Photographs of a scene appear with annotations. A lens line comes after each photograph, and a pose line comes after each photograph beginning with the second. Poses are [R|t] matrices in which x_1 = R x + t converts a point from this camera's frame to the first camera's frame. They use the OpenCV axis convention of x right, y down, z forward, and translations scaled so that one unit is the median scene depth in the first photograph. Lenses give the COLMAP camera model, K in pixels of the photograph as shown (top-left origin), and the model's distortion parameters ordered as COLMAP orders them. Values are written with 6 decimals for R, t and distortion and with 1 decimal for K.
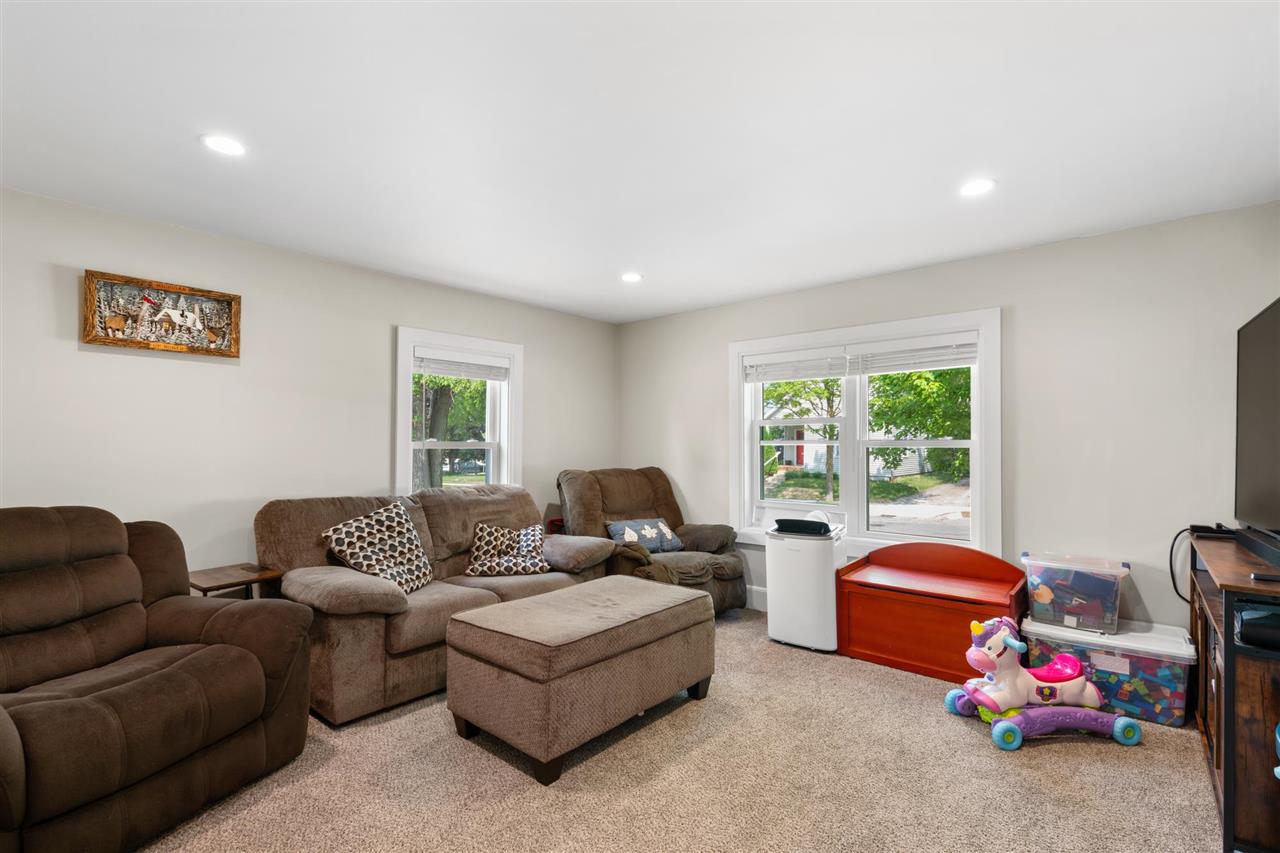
lens RADIAL K [[577.7, 0, 640.5], [0, 577.7, 433.5], [0, 0, 1]] dist [-0.009372, 0.002343]
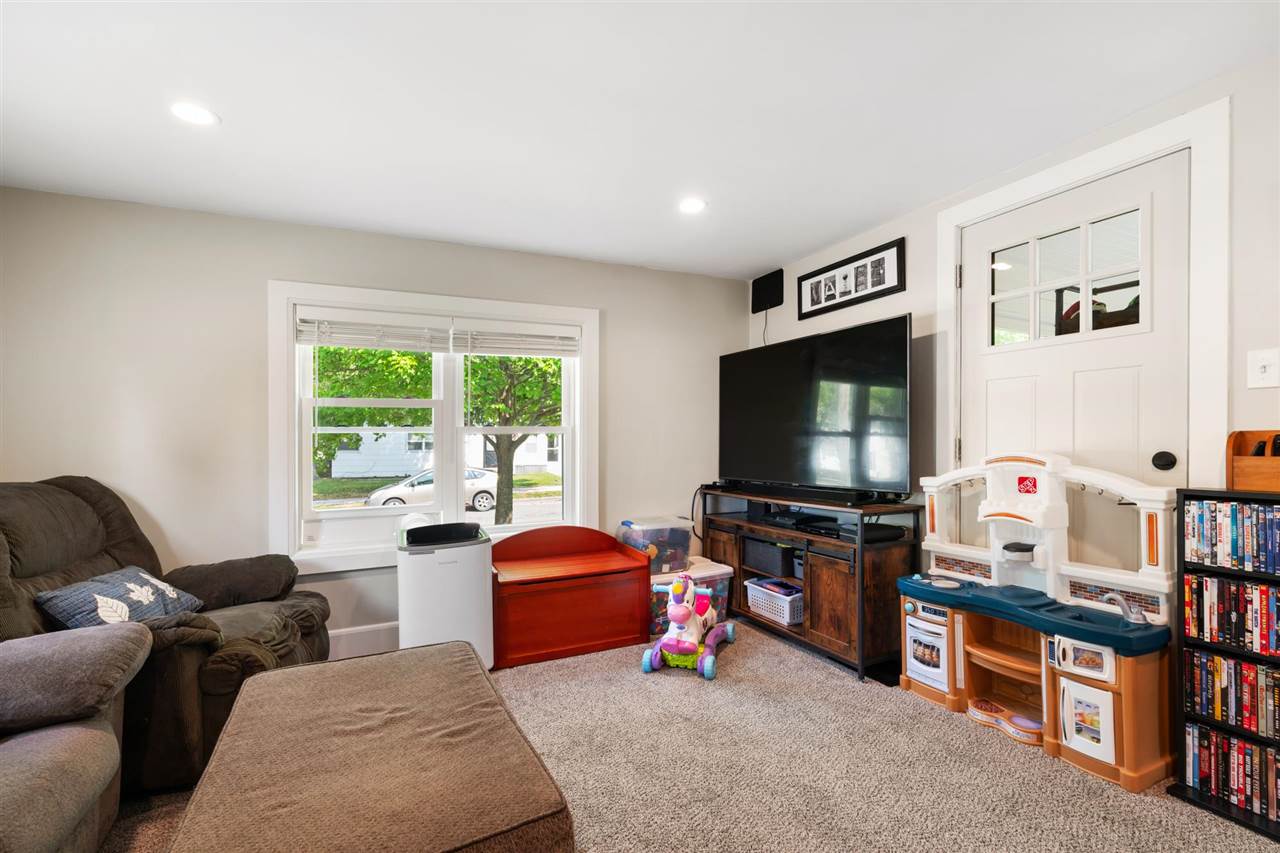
lens RADIAL K [[577.7, 0, 638.8], [0, 577.7, 432.8], [0, 0, 1]] dist [-0.009372, 0.002343]
pose [[0.396444, -0.000845, 0.918059, -0.371731], [-0.005765, 0.999978, 0.003410, 0.018525], [-0.918041, -0.006645, 0.396430, 0.453082]]
